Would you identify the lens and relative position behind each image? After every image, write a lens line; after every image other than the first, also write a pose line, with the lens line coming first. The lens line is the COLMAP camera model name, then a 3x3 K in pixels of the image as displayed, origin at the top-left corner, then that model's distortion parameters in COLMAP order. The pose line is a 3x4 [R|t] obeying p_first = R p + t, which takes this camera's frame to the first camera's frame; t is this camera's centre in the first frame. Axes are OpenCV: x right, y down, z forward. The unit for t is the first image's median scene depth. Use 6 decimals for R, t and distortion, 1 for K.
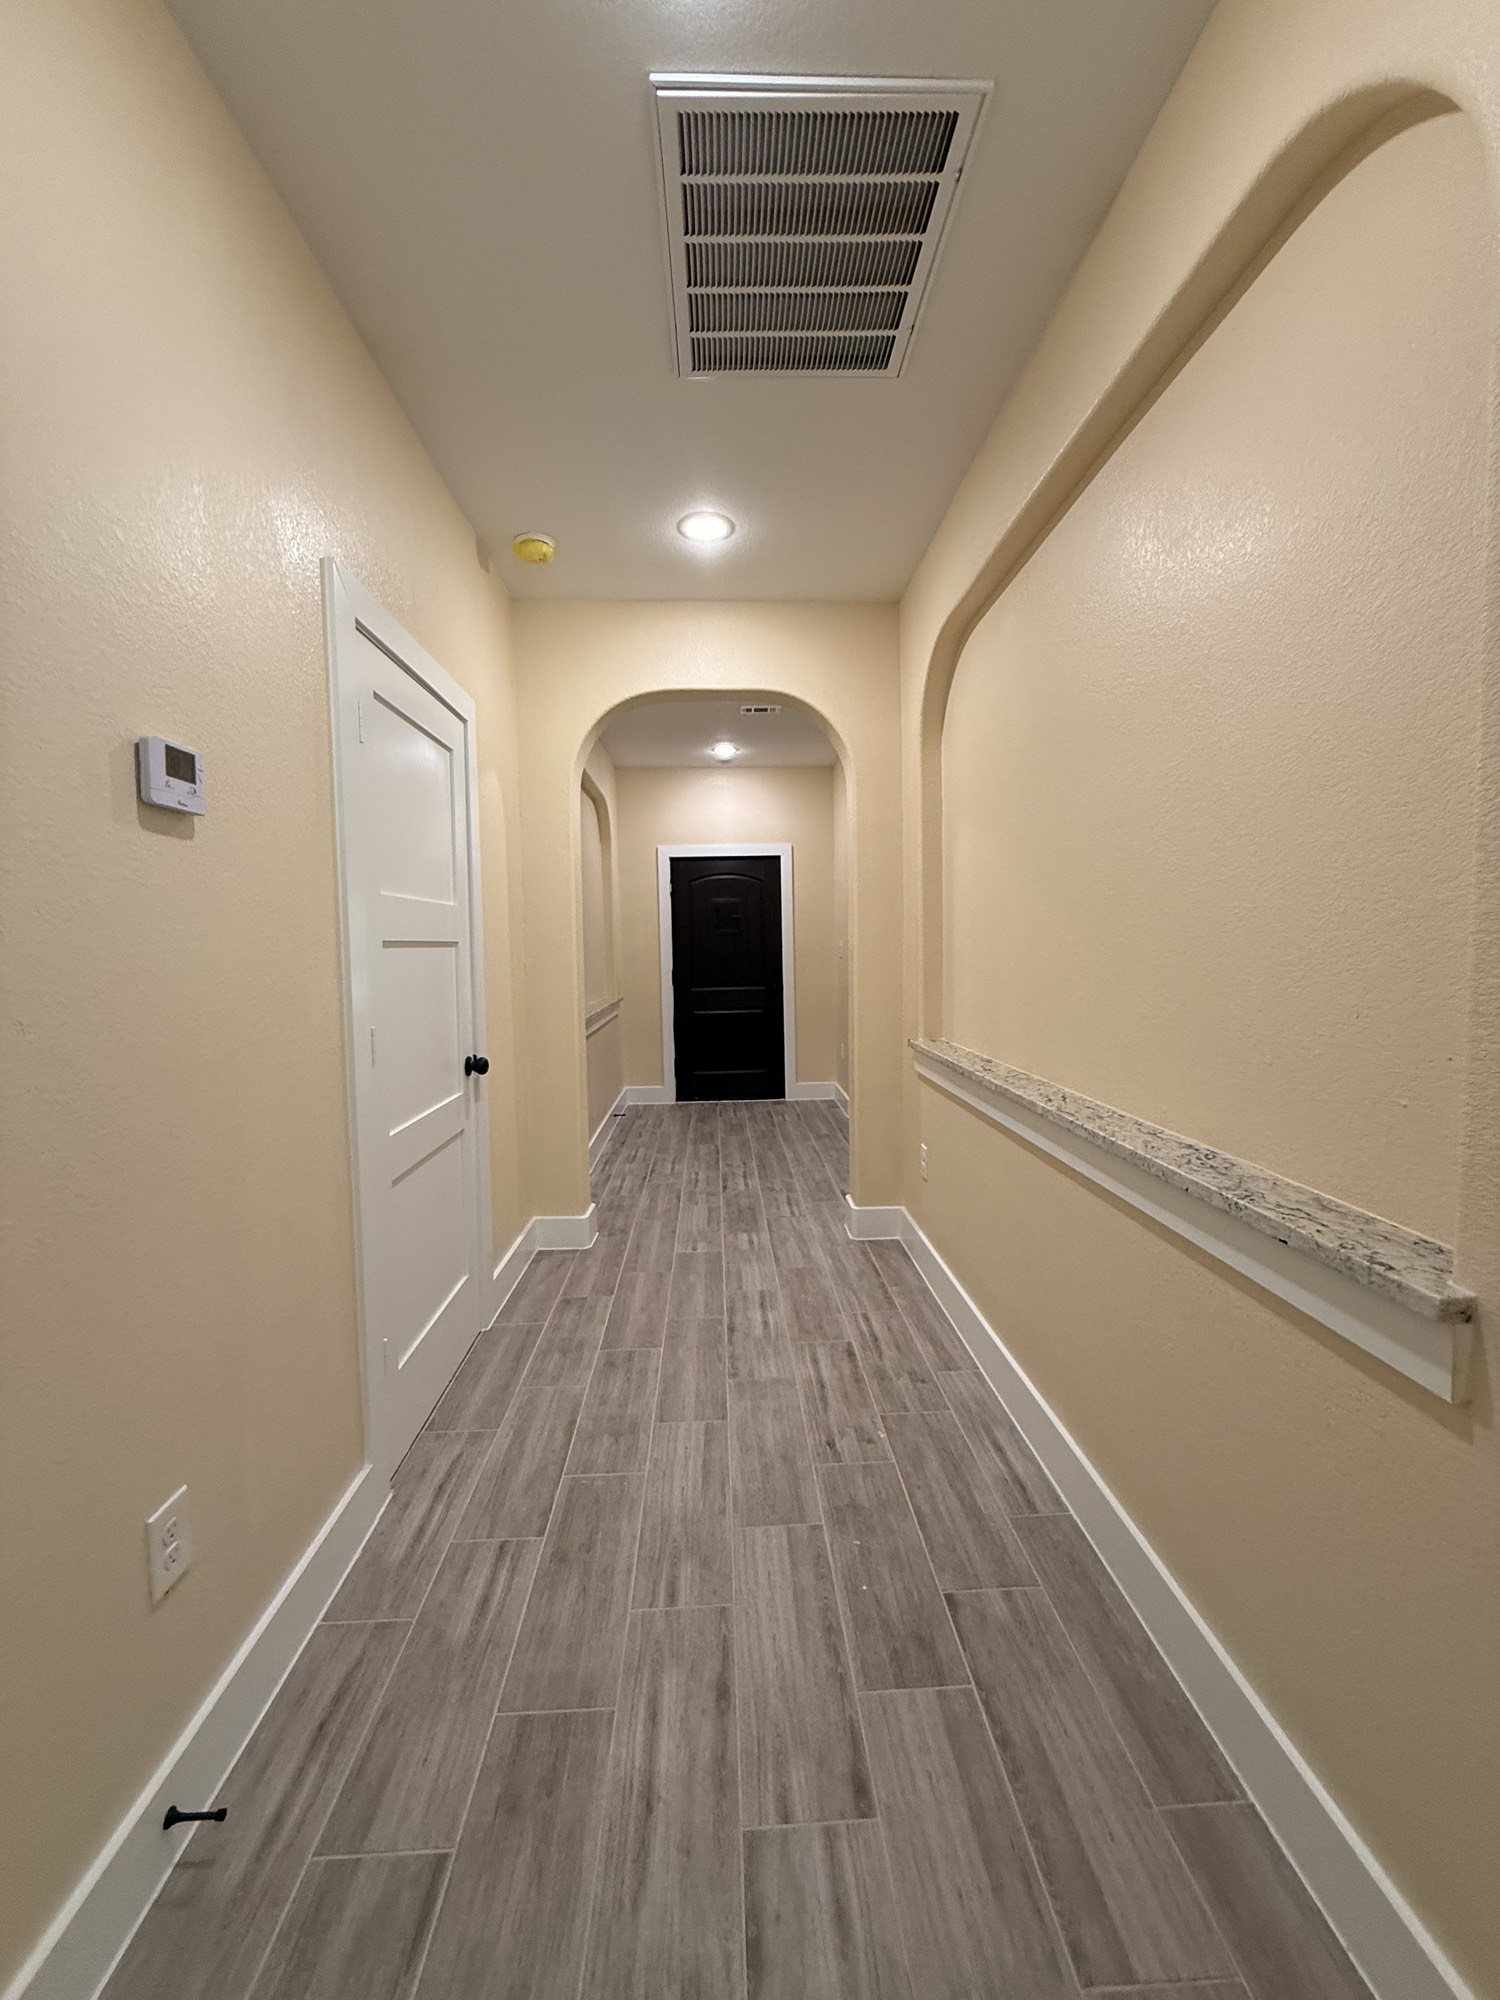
lens RADIAL K [[796.5, 0, 752.4], [0, 796.5, 996.8], [0, 0, 1]] dist [-0.002066, 0.000467]
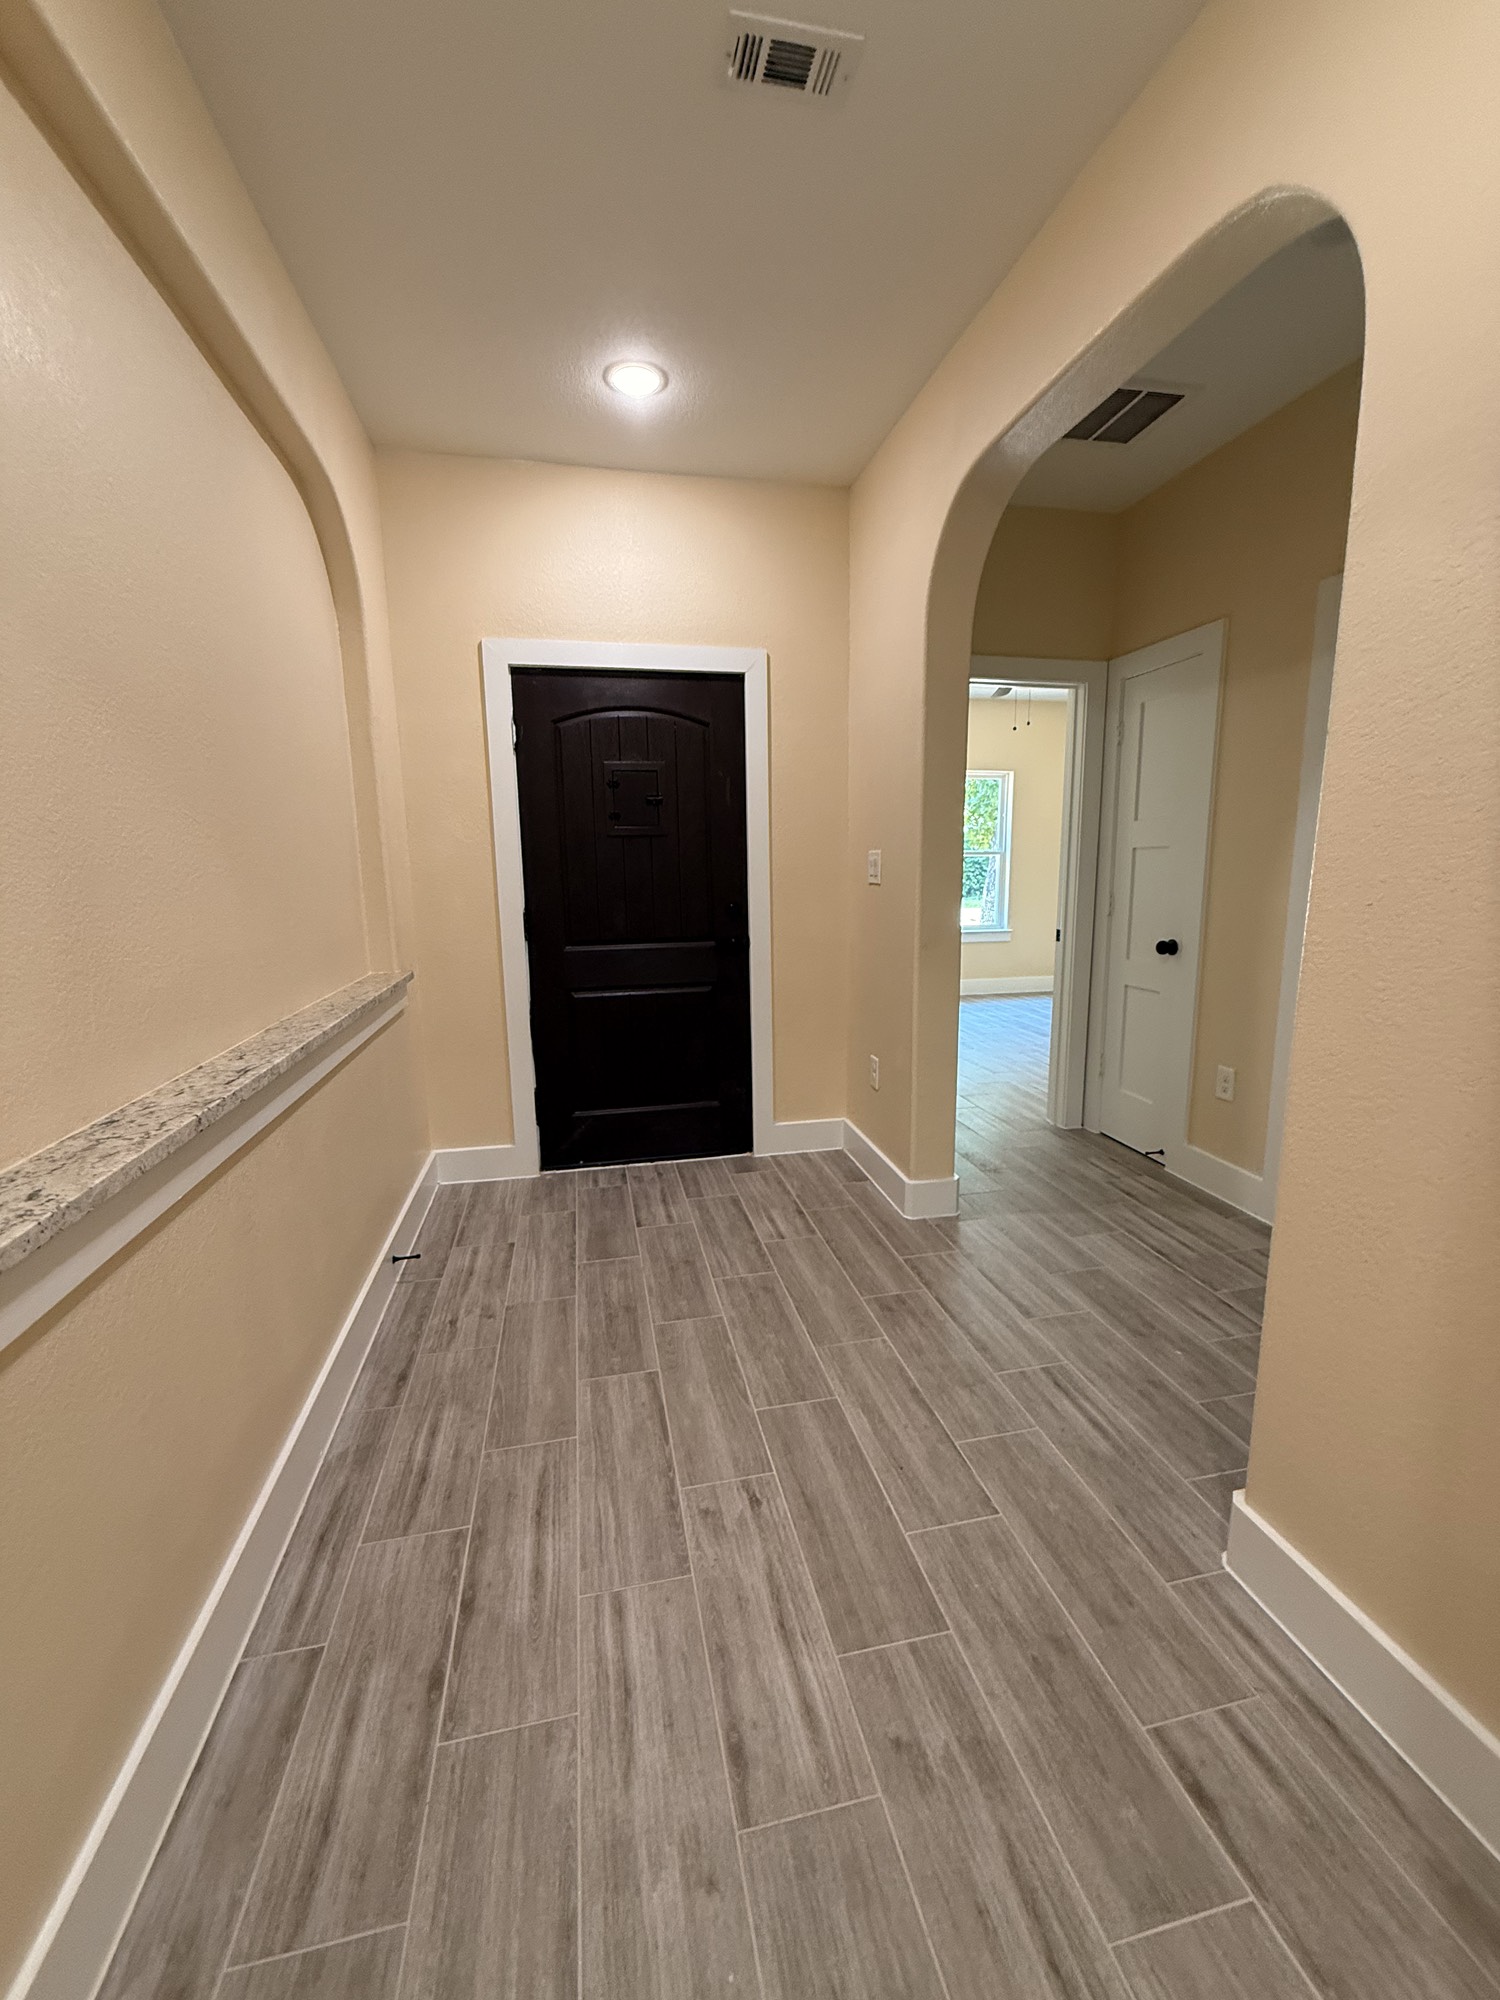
lens RADIAL K [[796.5, 0, 752.4], [0, 796.5, 996.8], [0, 0, 1]] dist [-0.002066, 0.000467]
pose [[0.985828, -0.022062, 0.166300, -0.045744], [0.005079, 0.994785, 0.101863, -0.029592], [-0.167680, -0.099575, 0.980800, 0.501533]]
